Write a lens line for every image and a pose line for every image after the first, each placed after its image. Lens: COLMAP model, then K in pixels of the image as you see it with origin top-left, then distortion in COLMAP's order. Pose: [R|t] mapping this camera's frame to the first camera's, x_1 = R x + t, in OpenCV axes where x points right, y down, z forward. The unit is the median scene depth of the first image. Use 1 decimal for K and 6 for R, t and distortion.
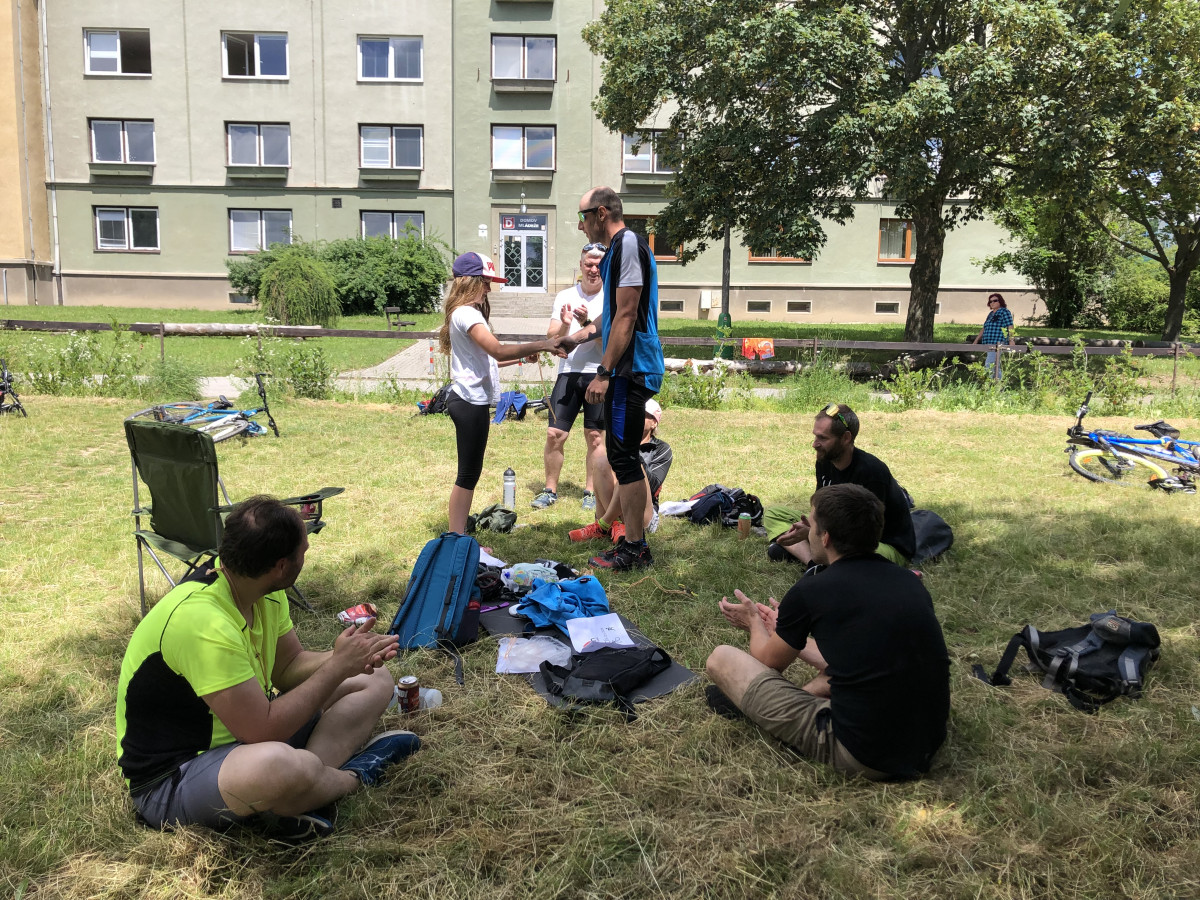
lens RADIAL K [[996.0, 0, 592.6], [0, 996.0, 447.1], [0, 0, 1]] dist [0.014421, -0.015982]
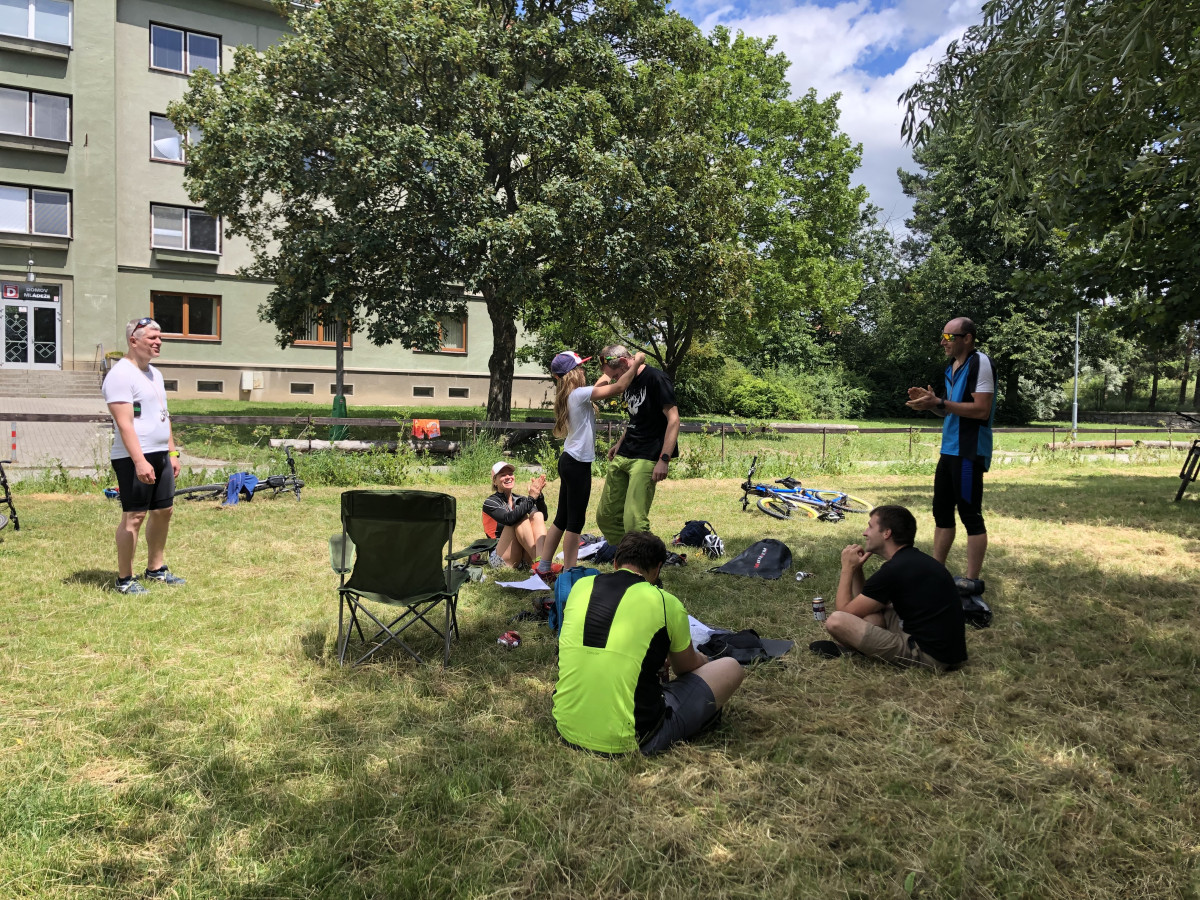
lens RADIAL K [[996.0, 0, 592.5], [0, 996.0, 453.6], [0, 0, 1]] dist [0.014421, -0.015982]
pose [[0.847947, -0.022174, 0.529617, -0.140171], [0.061626, 0.996473, -0.056946, 0.001579], [-0.526487, 0.080926, 0.846323, -0.015403]]
